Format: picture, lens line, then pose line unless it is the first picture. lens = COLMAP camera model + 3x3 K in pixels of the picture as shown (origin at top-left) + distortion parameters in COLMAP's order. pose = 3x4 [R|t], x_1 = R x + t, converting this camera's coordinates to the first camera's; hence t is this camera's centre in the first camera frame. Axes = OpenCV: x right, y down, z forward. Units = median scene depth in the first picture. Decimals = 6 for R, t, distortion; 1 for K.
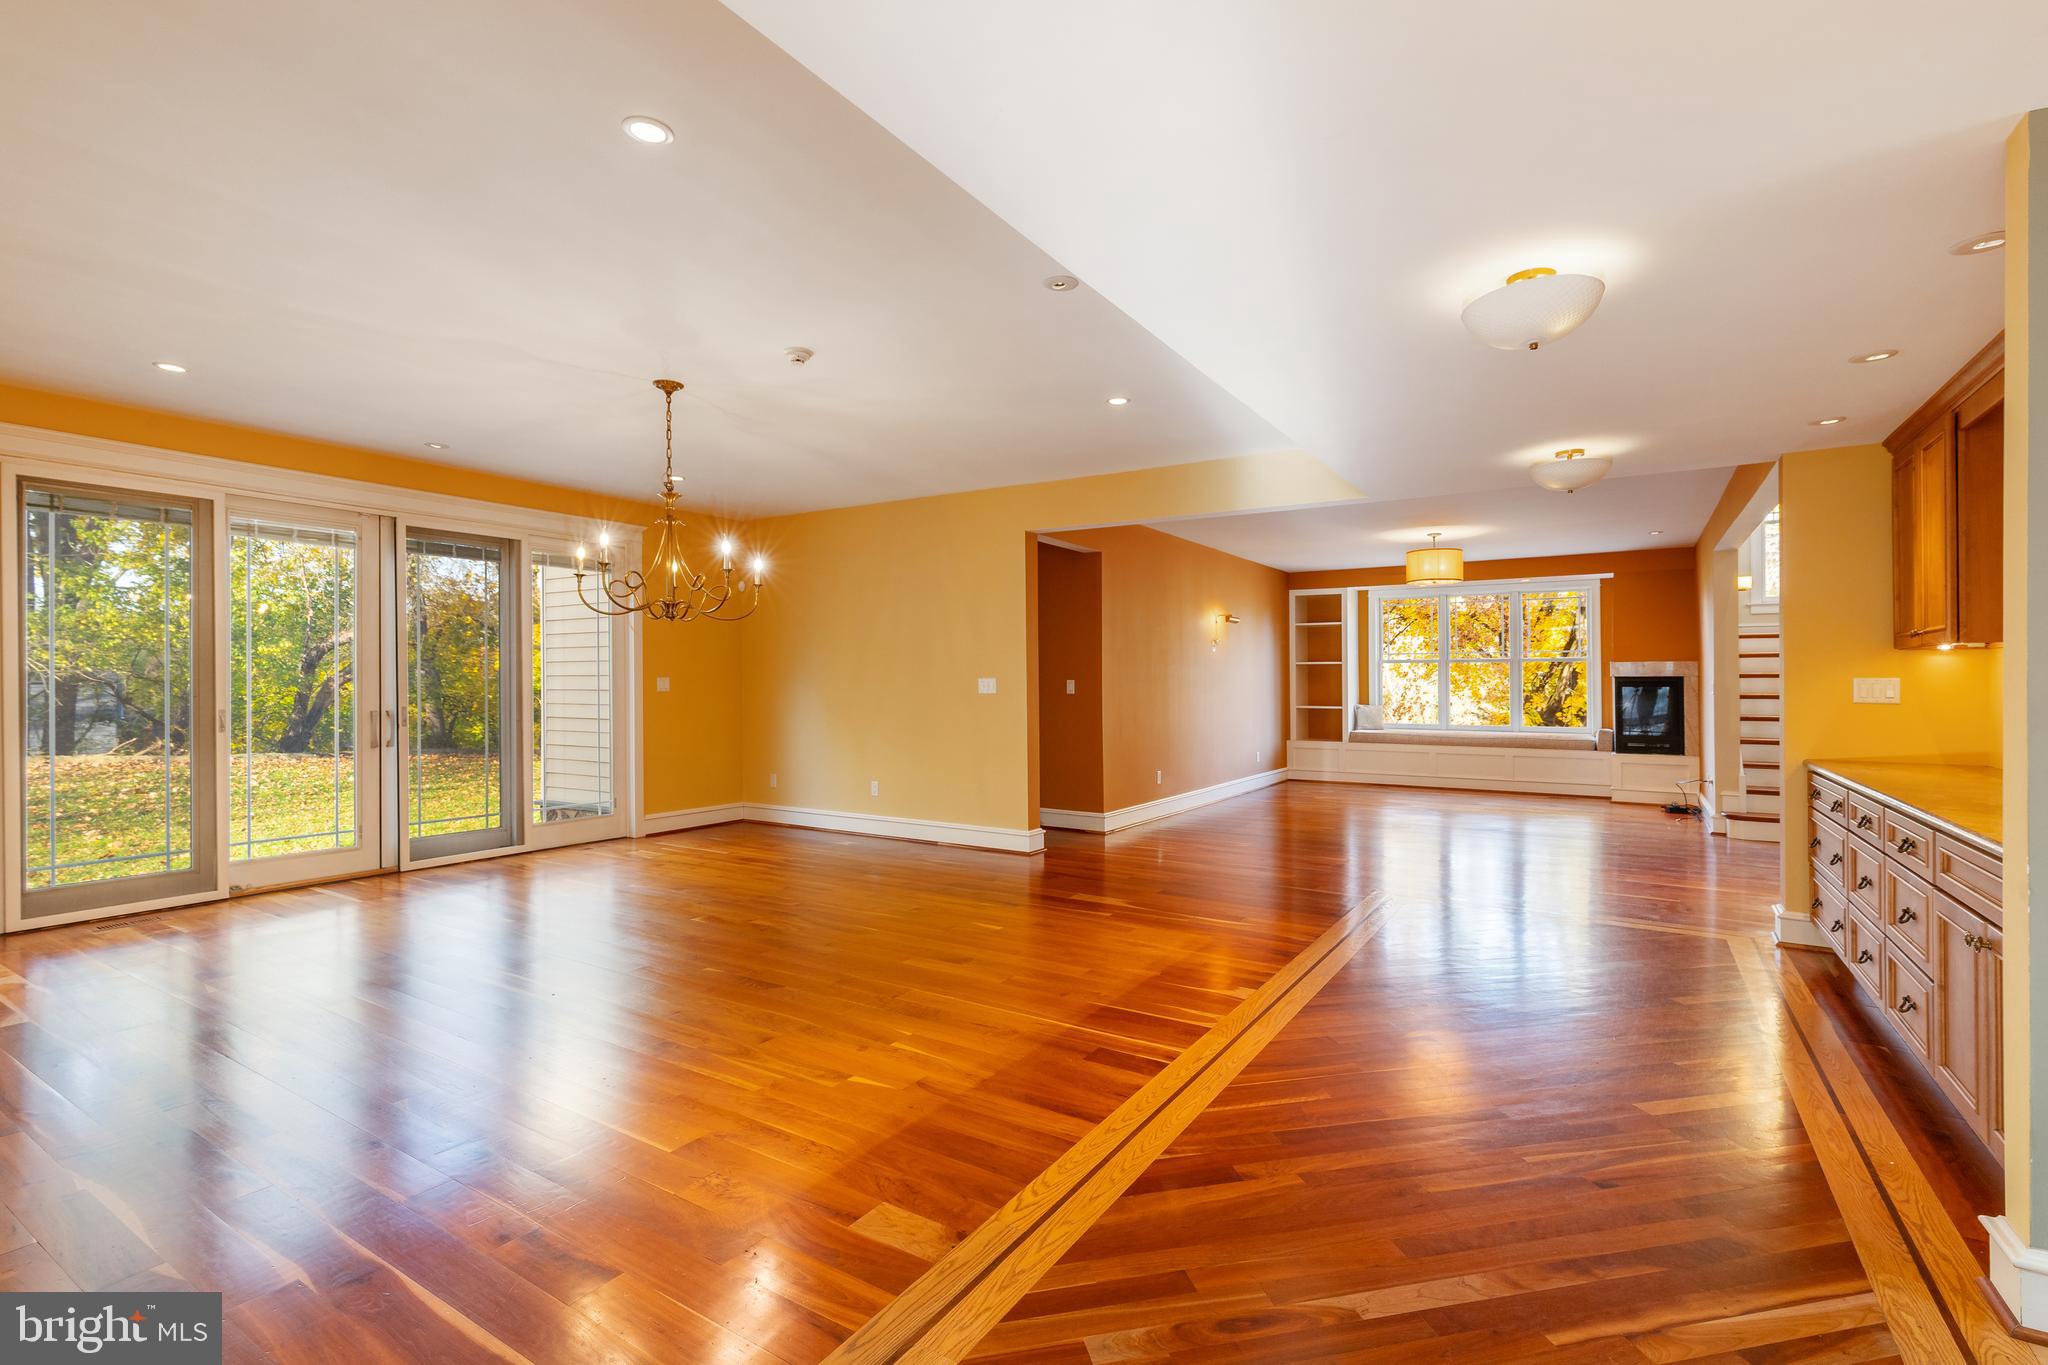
lens RADIAL K [[939.7, 0, 1033.0], [0, 939.7, 681.5], [0, 0, 1]] dist [0.003956, 0.000048]
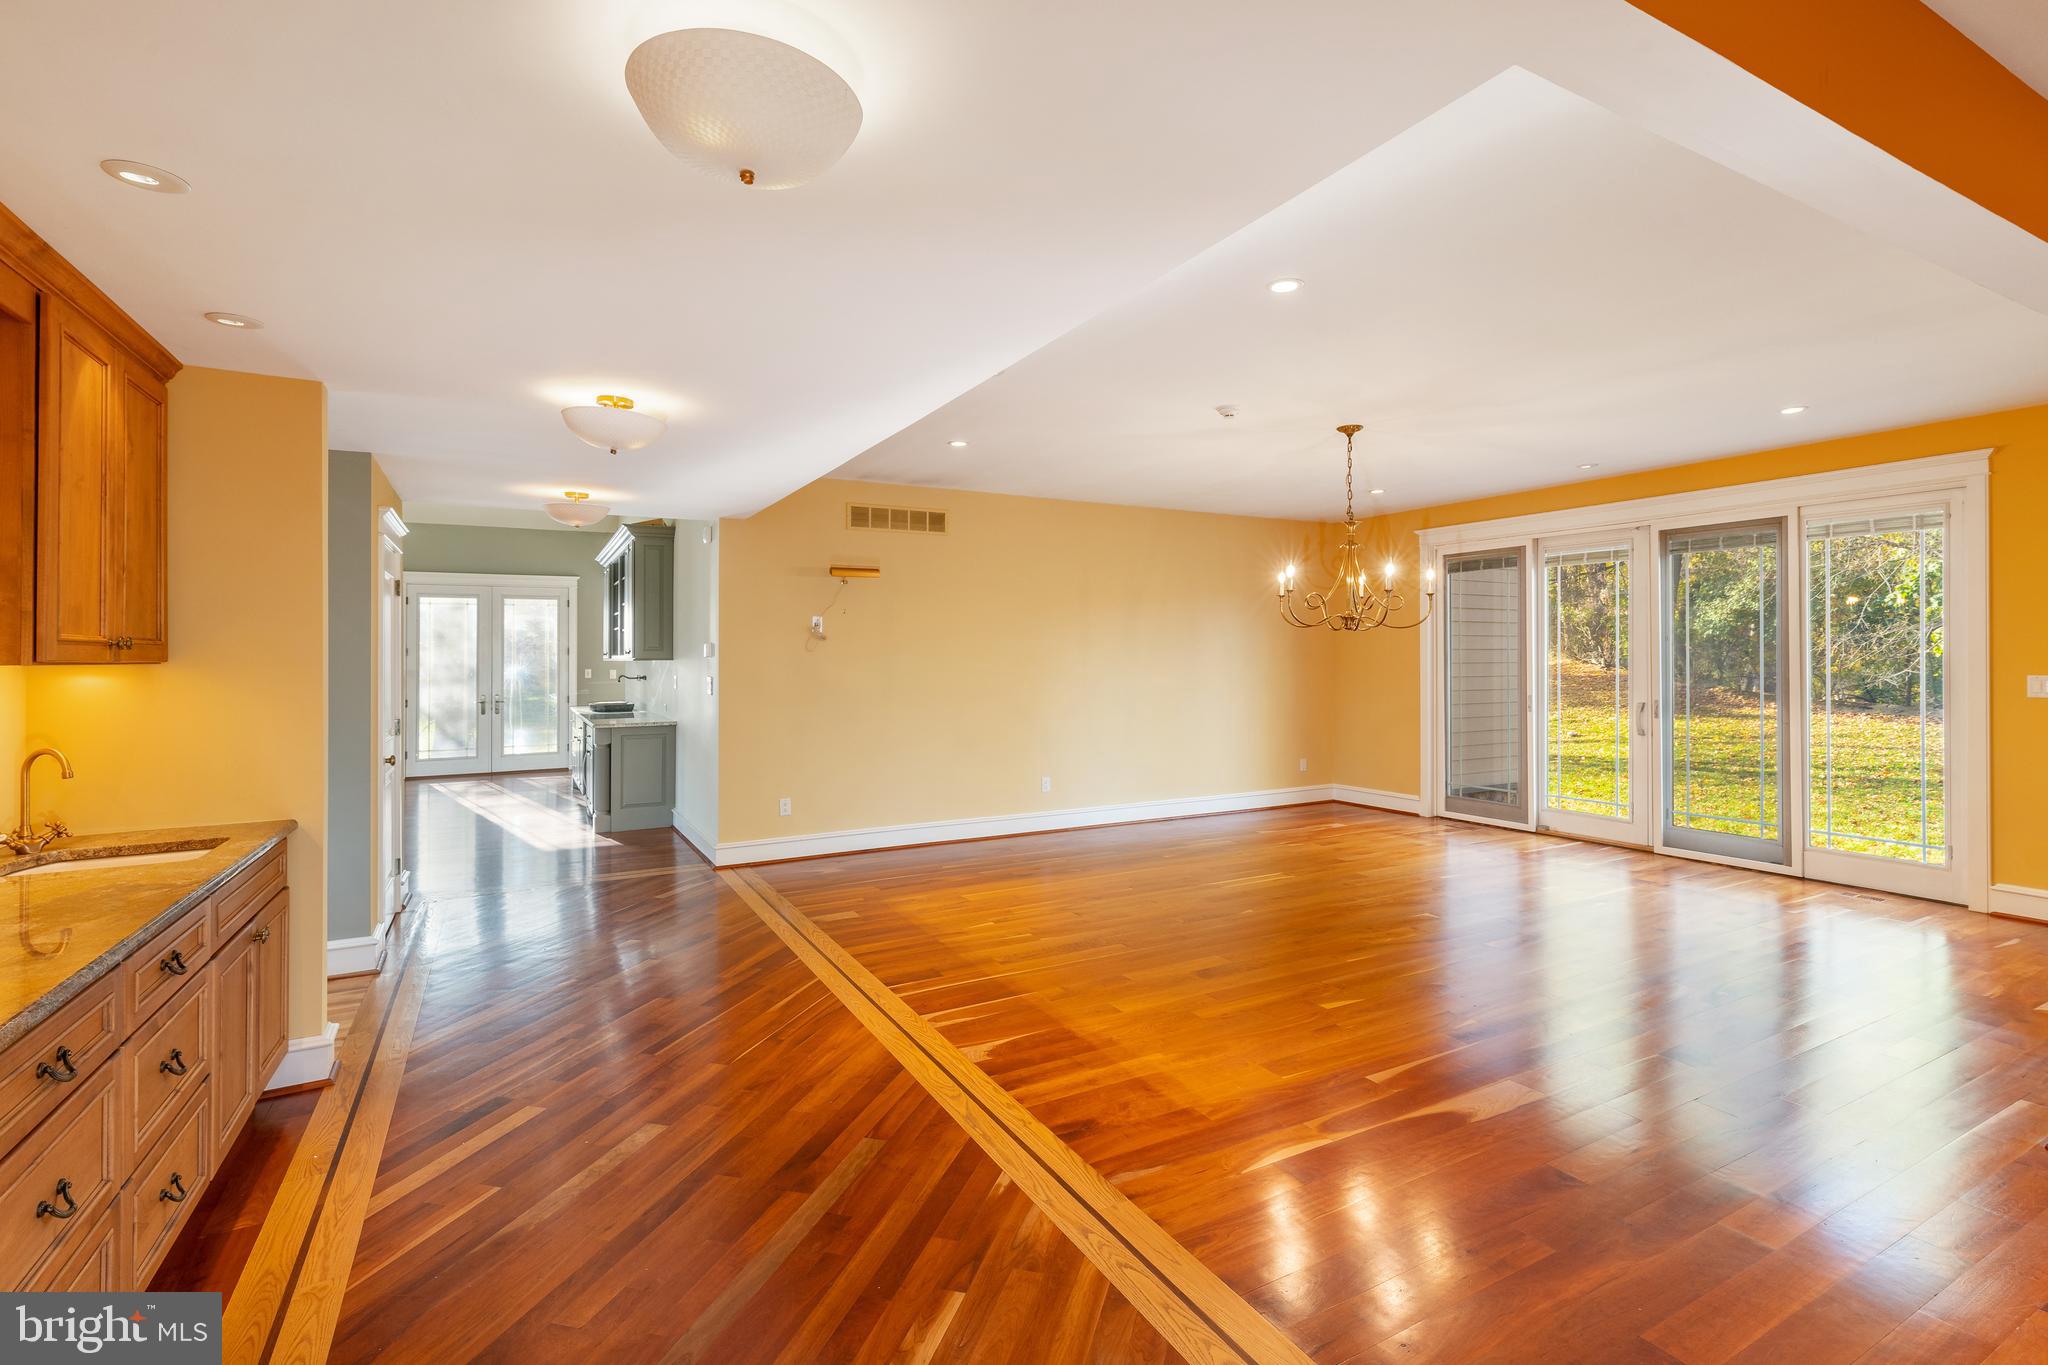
lens RADIAL K [[939.7, 0, 1098.8], [0, 939.7, 655.3], [0, 0, 1]] dist [0.003956, 0.000048]
pose [[-0.430777, 0.001166, -0.902458, 0.878799], [-0.000139, 0.999999, 0.001359, -0.040327], [0.902458, 0.000711, -0.430777, 1.344391]]
